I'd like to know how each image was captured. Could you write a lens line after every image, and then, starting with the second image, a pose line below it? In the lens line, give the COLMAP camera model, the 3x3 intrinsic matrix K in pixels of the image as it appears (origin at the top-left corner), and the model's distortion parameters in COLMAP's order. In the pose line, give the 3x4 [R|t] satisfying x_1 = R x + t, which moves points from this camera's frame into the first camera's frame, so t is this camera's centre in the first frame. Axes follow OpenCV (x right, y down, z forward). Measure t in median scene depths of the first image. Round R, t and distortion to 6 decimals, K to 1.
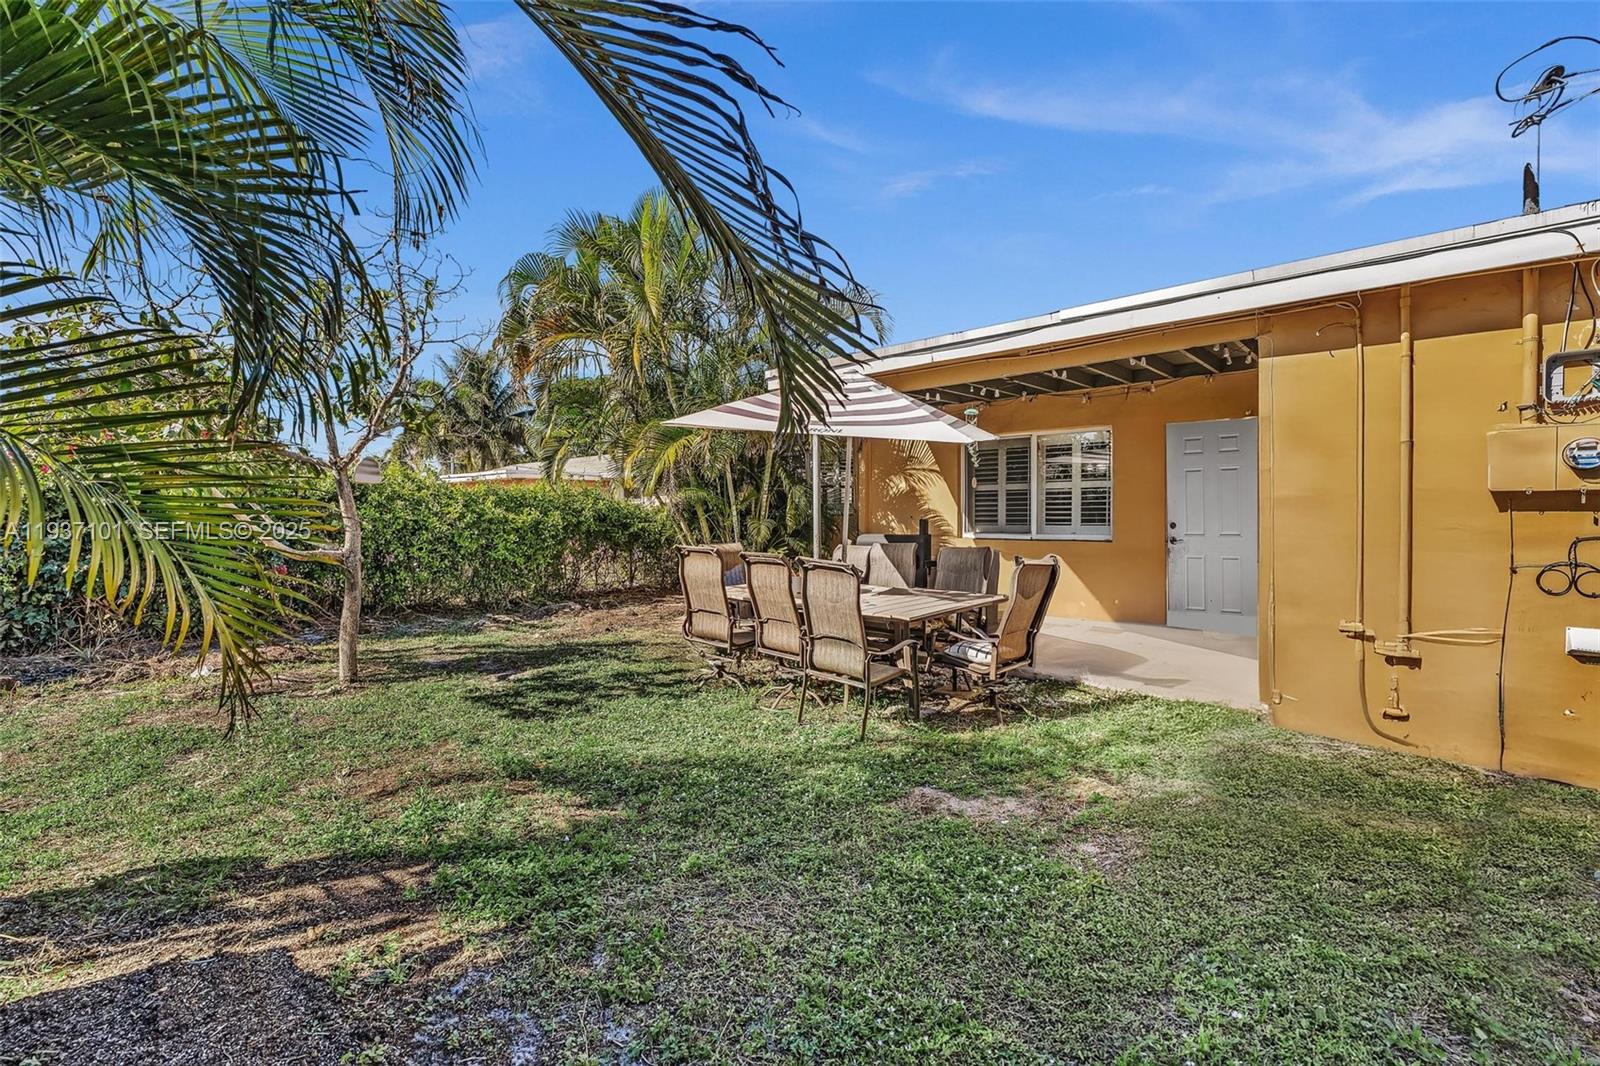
lens RADIAL K [[733.4, 0, 789.2], [0, 733.4, 510.5], [0, 0, 1]] dist [-0.002736, -0.000175]
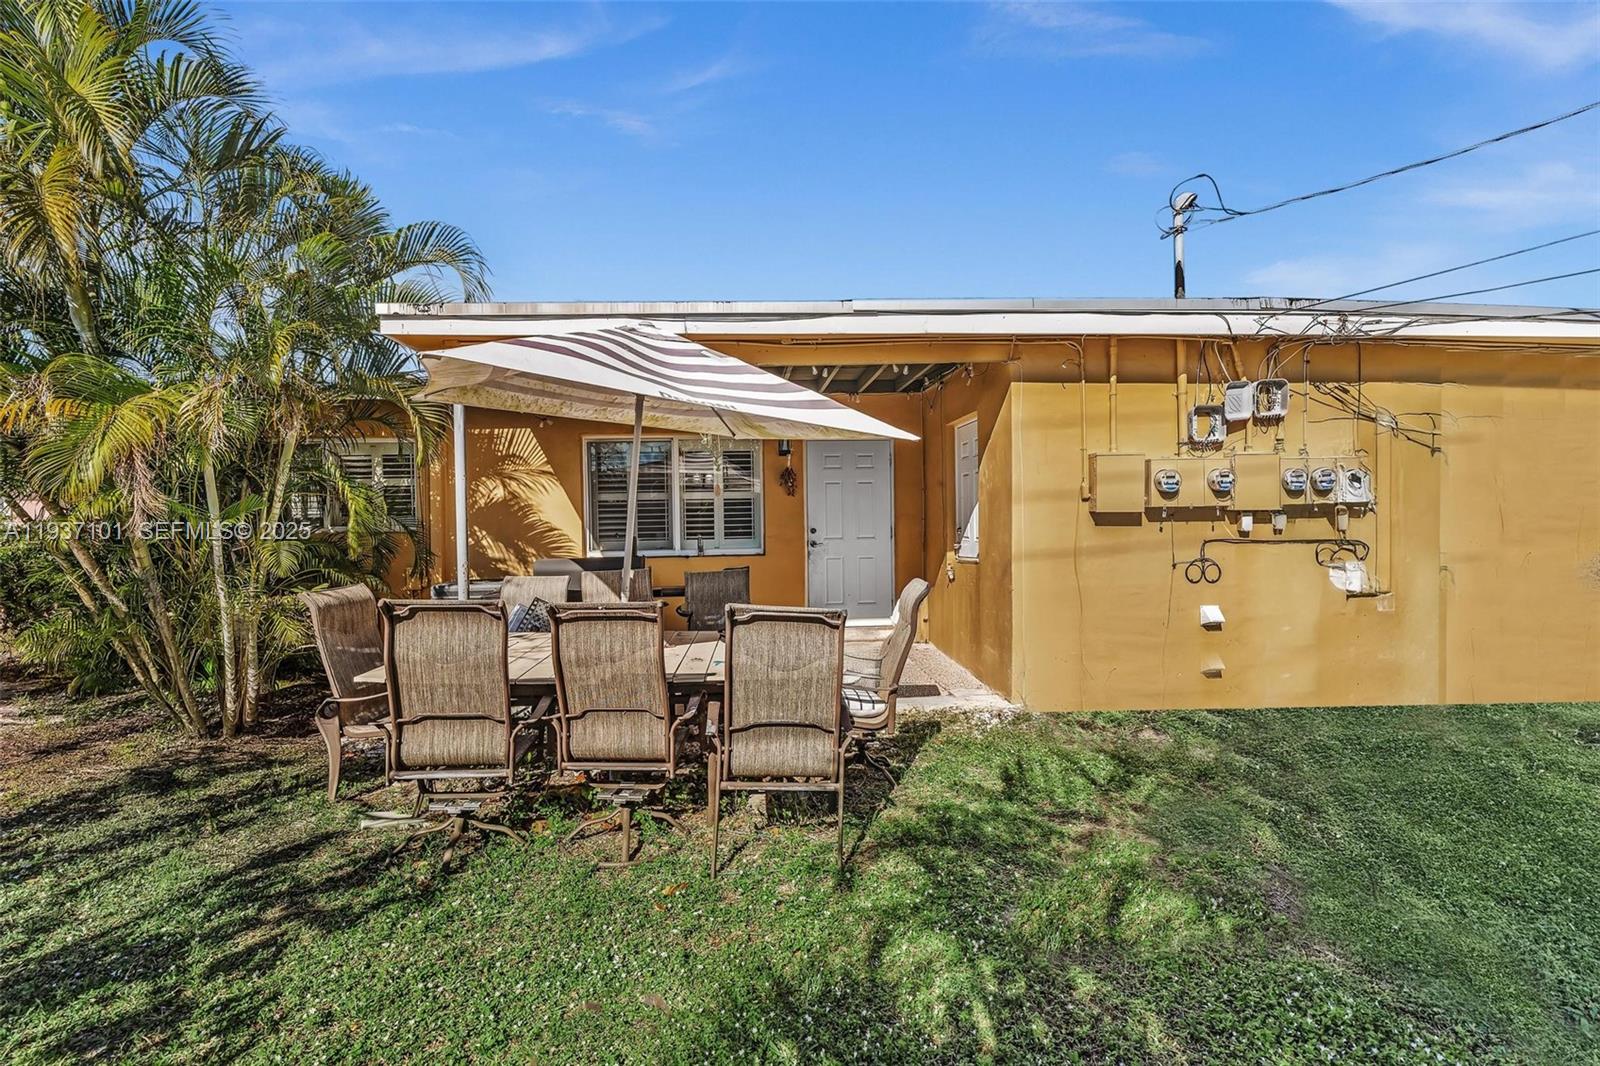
lens RADIAL K [[733.4, 0, 789.2], [0, 733.4, 510.5], [0, 0, 1]] dist [-0.002736, -0.000175]
pose [[0.686555, 0.002028, 0.727075, -0.379012], [0.008172, 0.999911, -0.010505, -0.008784], [-0.727032, 0.013154, 0.686478, 0.505970]]
